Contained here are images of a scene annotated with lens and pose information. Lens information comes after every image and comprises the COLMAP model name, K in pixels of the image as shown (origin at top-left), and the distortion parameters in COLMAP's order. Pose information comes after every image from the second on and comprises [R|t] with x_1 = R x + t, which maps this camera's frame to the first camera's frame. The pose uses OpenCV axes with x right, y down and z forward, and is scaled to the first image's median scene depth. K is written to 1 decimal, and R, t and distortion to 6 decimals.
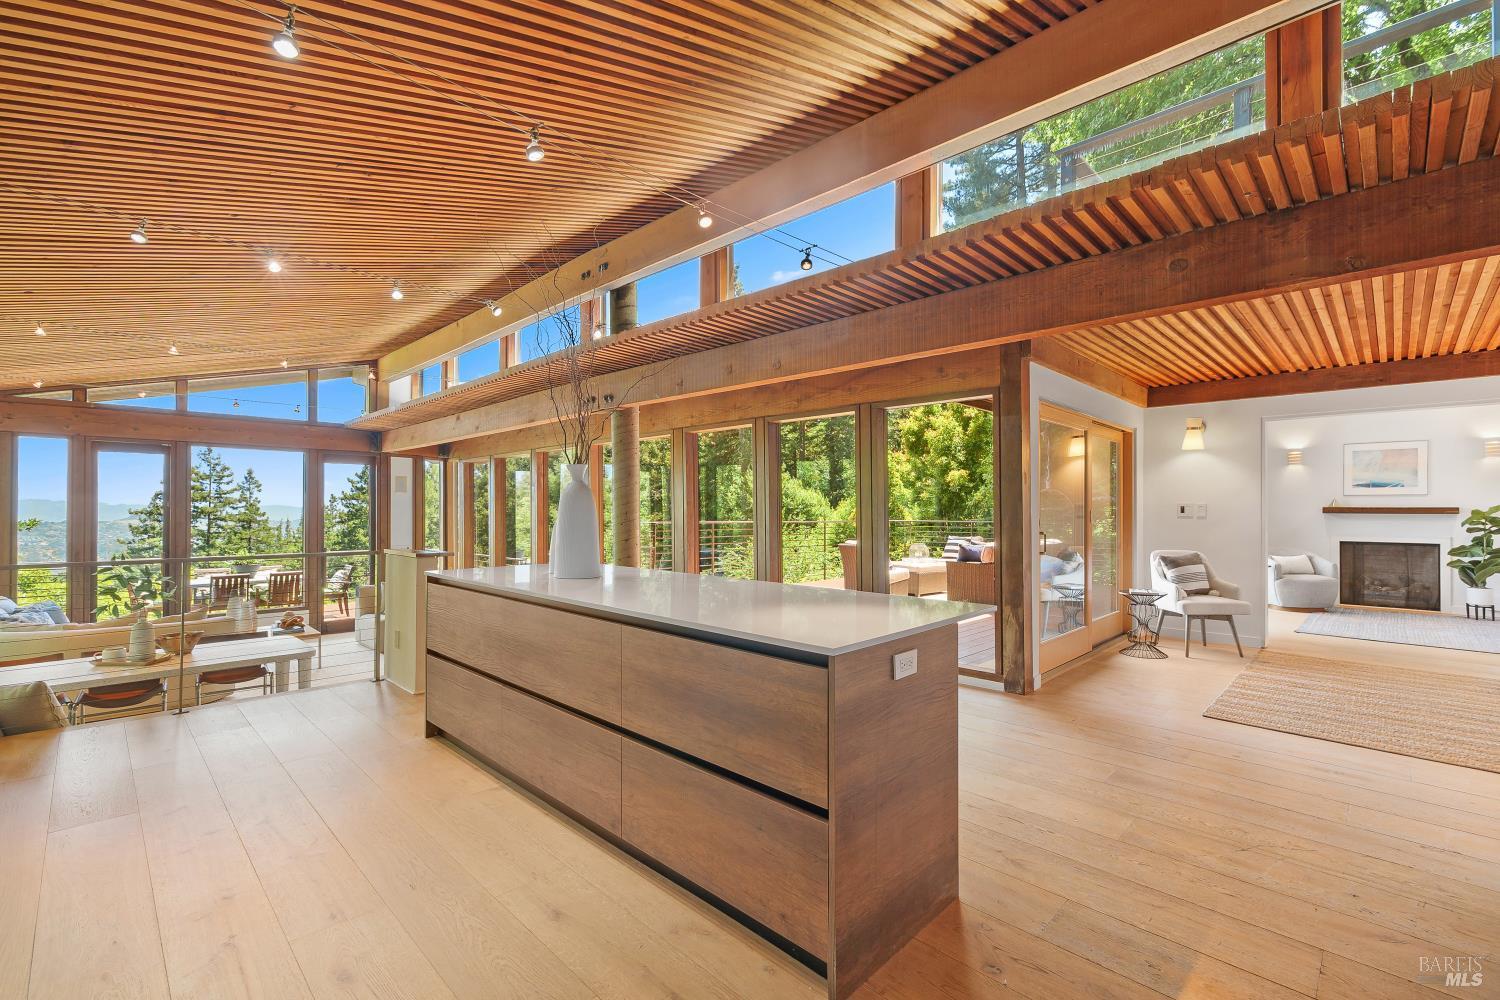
lens RADIAL K [[654.5, 0, 750.0], [0, 654.5, 500.0], [0, 0, 1]] dist [0.001993, 0.000099]
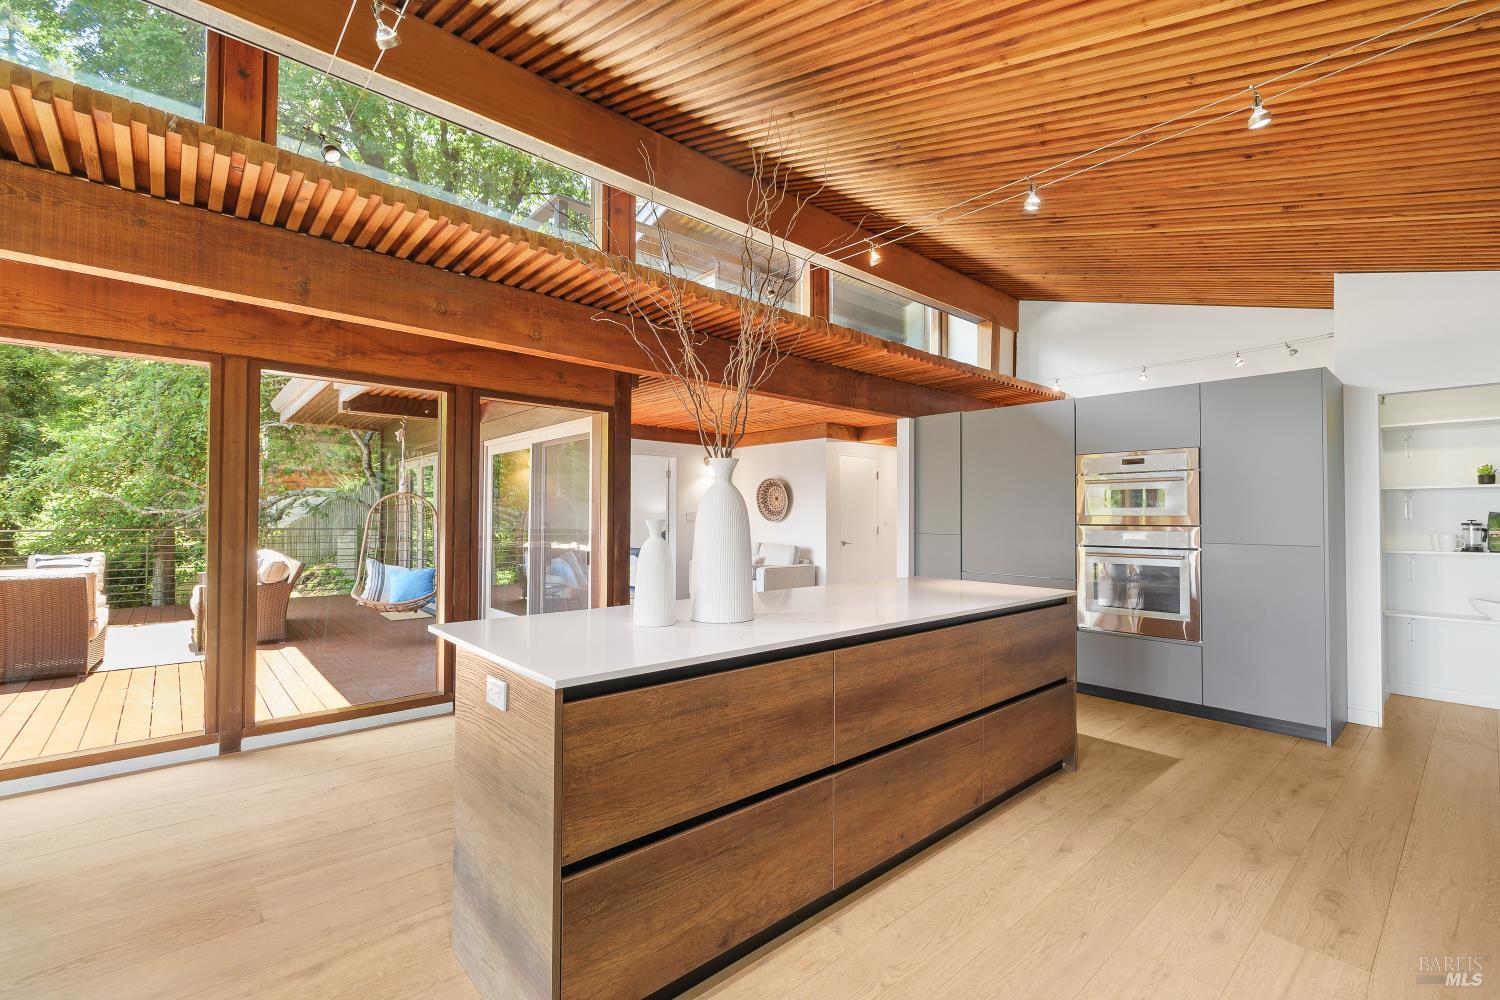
lens RADIAL K [[657.4, 0, 754.0], [0, 657.4, 504.7], [0, 0, 1]] dist [-0.002470, -0.000128]
pose [[0.065157, 0.015060, 0.997761, -1.054341], [-0.015293, 0.999784, -0.014092, 0.005073], [-0.997758, -0.014341, 0.065373, 1.009043]]
